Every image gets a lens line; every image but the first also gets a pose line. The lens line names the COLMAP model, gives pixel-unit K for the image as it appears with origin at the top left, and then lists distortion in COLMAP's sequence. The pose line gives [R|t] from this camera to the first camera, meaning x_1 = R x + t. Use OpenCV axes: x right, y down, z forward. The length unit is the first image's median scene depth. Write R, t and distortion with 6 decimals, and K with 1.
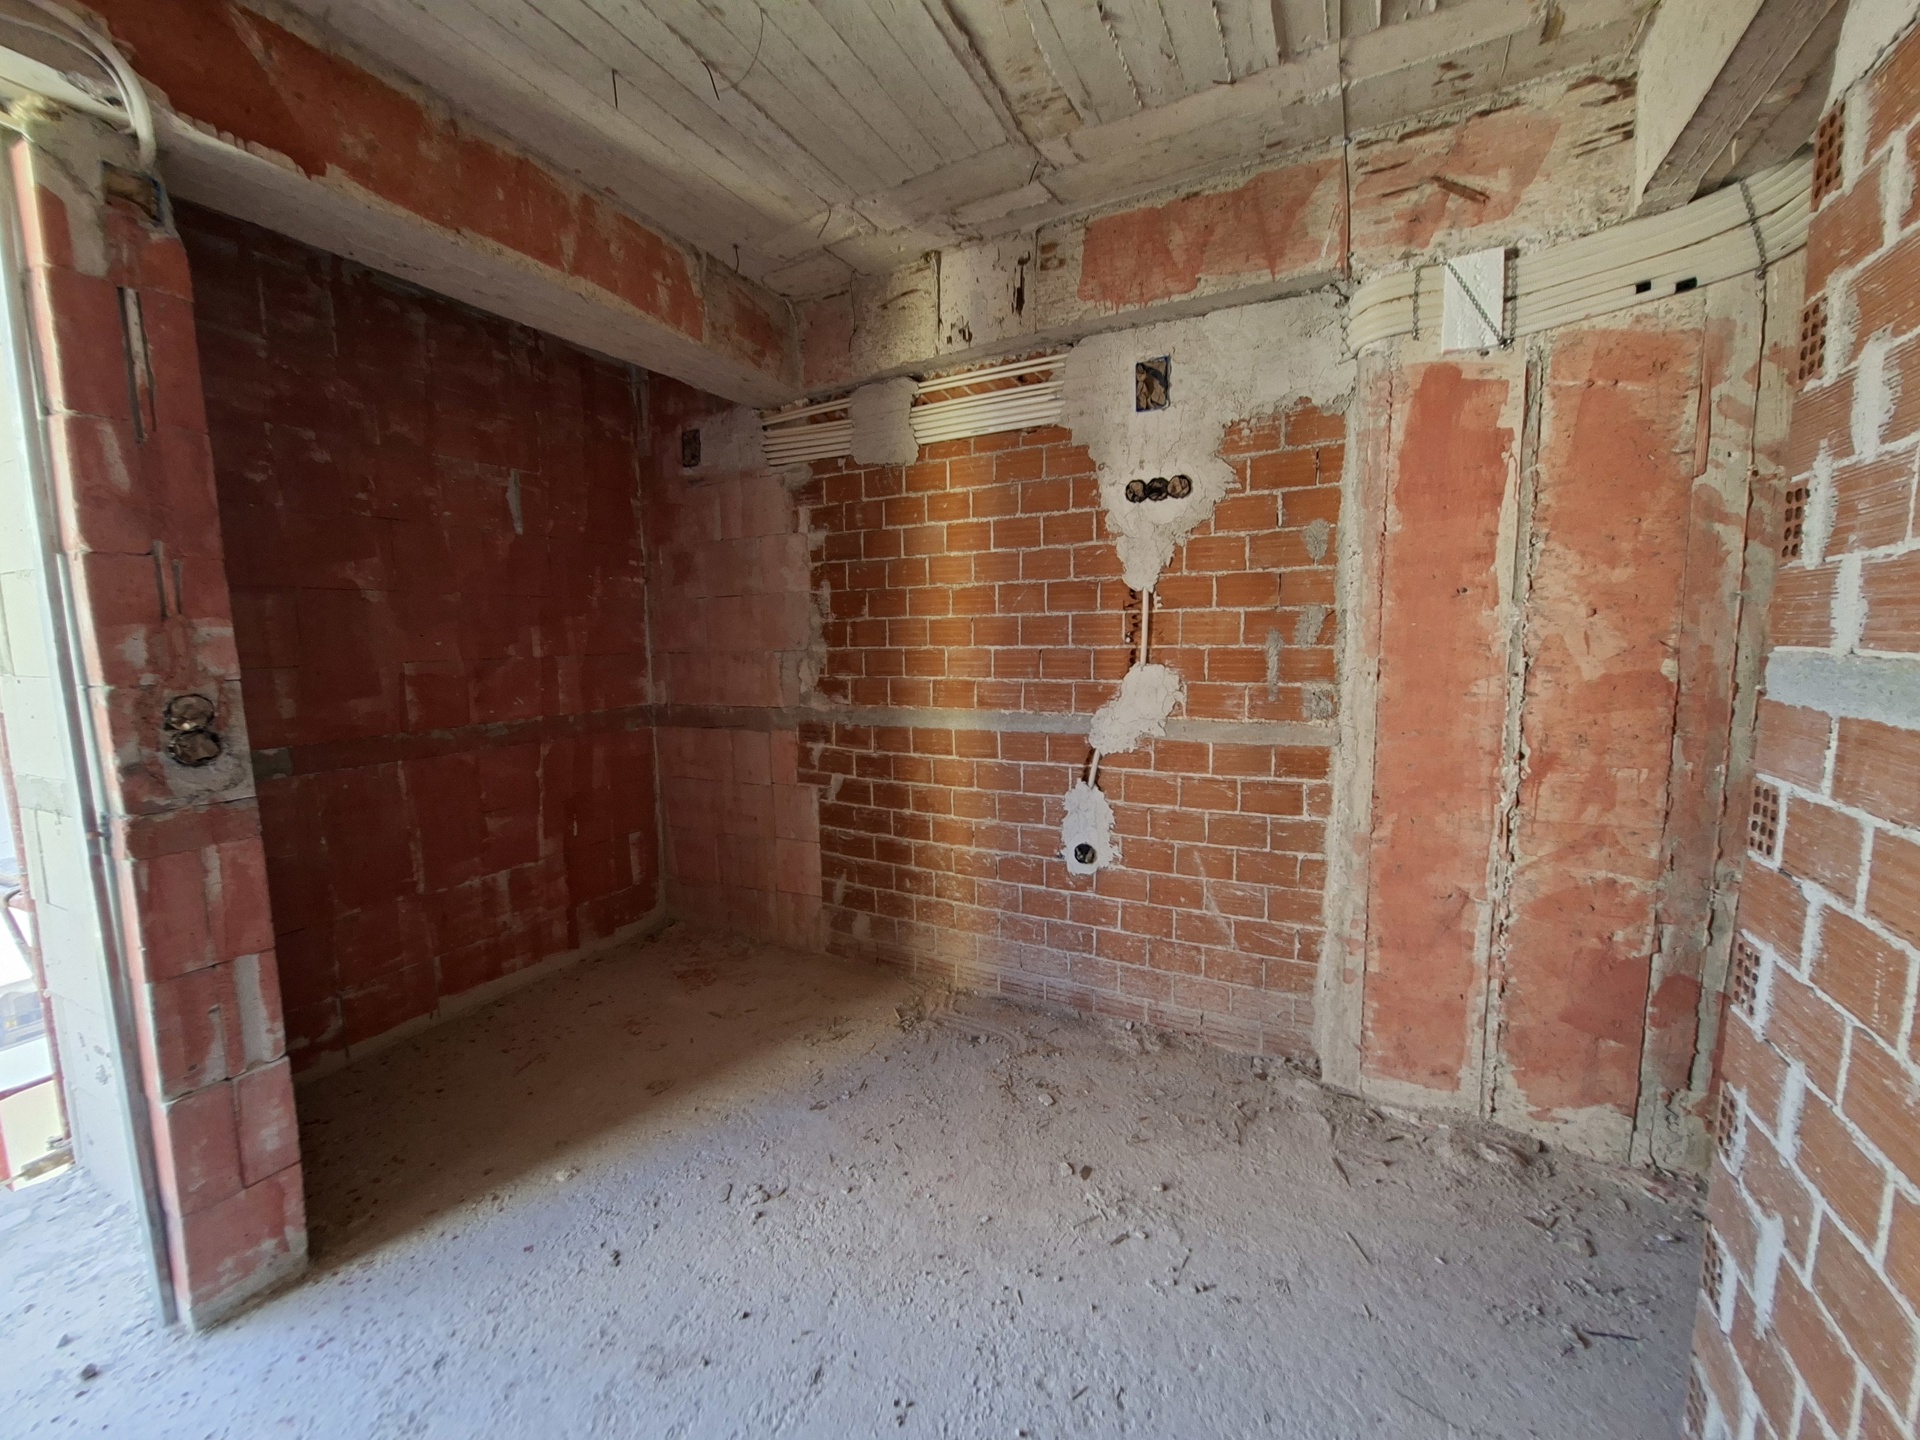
lens RADIAL K [[756.8, 0, 960.3], [0, 756.8, 725.2], [0, 0, 1]] dist [-0.010678, 0.003560]
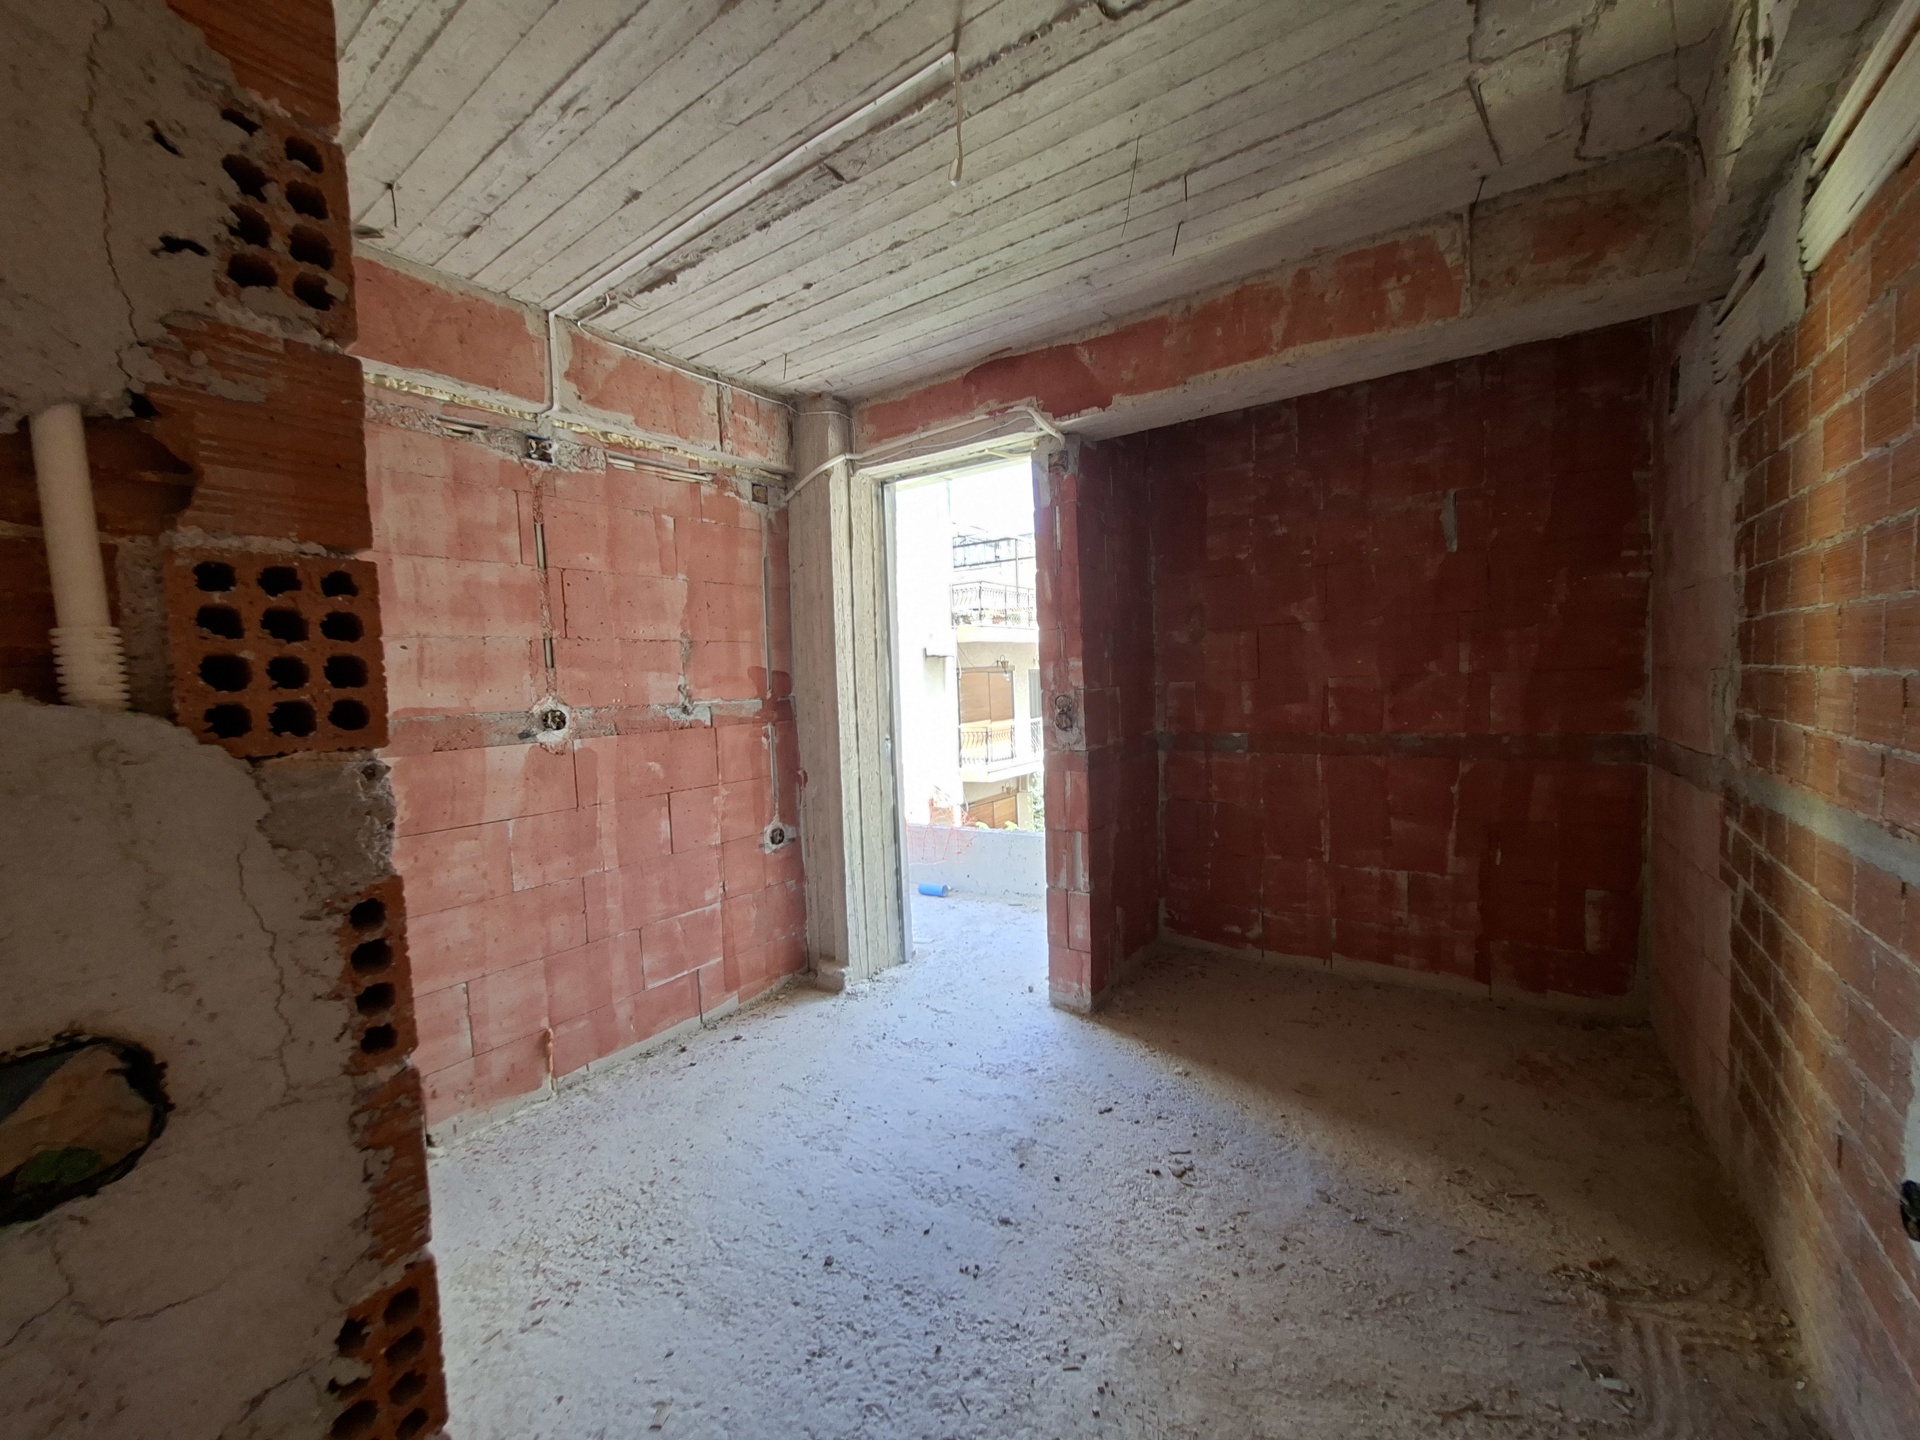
lens RADIAL K [[756.8, 0, 960.3], [0, 756.8, 724.7], [0, 0, 1]] dist [-0.010678, 0.003560]
pose [[-0.136994, 0.082700, -0.987114, 0.583190], [-0.077396, 0.992569, 0.093898, -0.073573], [0.987544, 0.089262, -0.129576, 0.550282]]
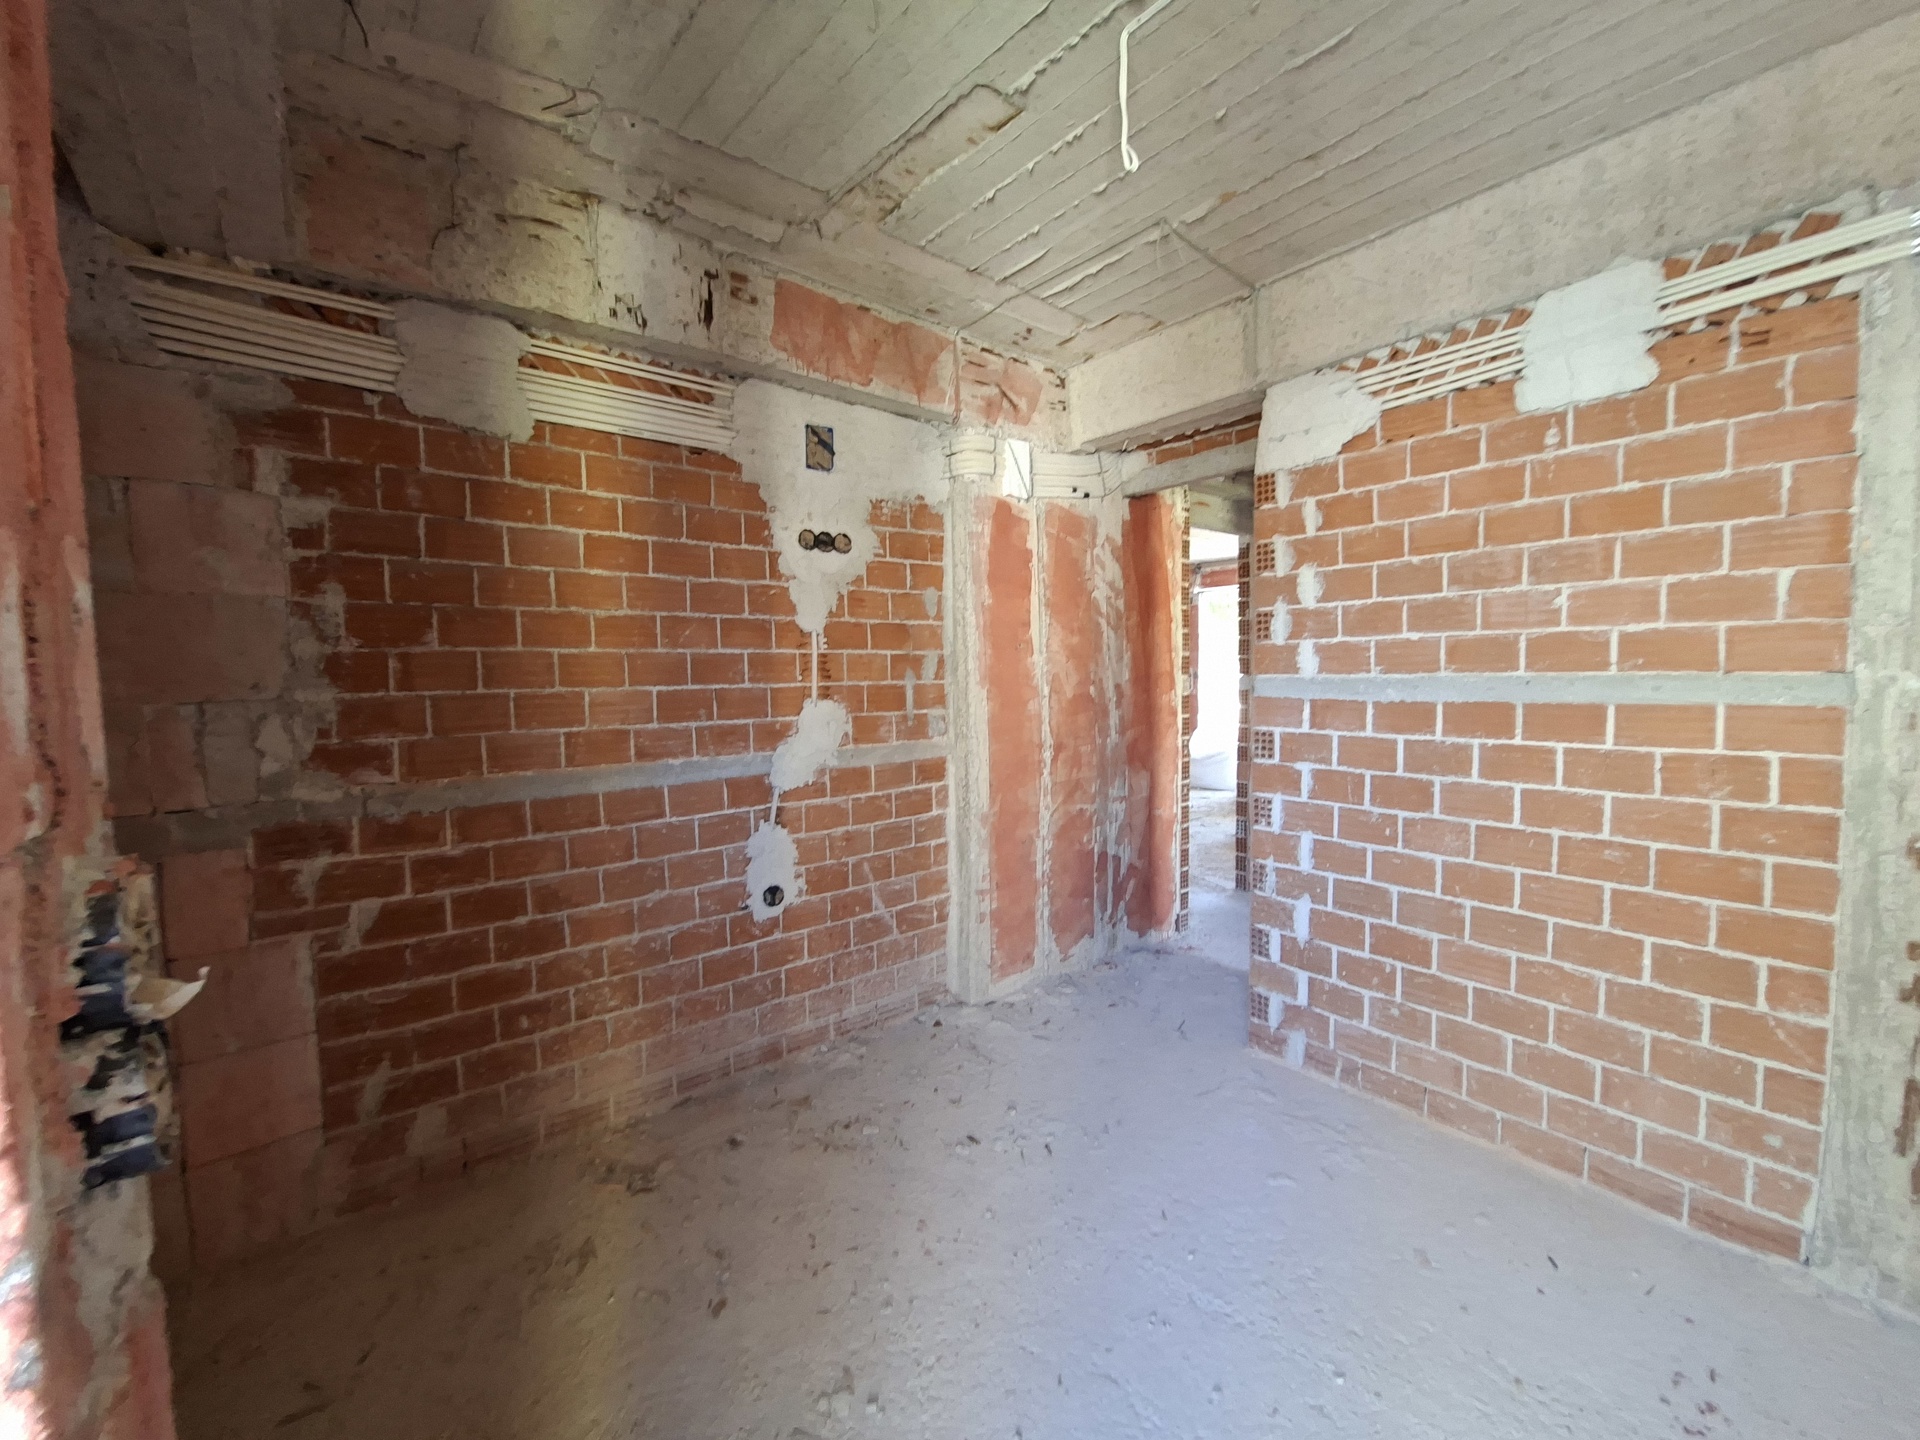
lens RADIAL K [[756.8, 0, 962.7], [0, 756.8, 722.3], [0, 0, 1]] dist [-0.010678, 0.003560]
pose [[0.383648, -0.051514, 0.922041, -0.626250], [0.115104, 0.993324, 0.007604, -0.031933], [-0.916278, 0.103213, 0.387017, 0.371803]]
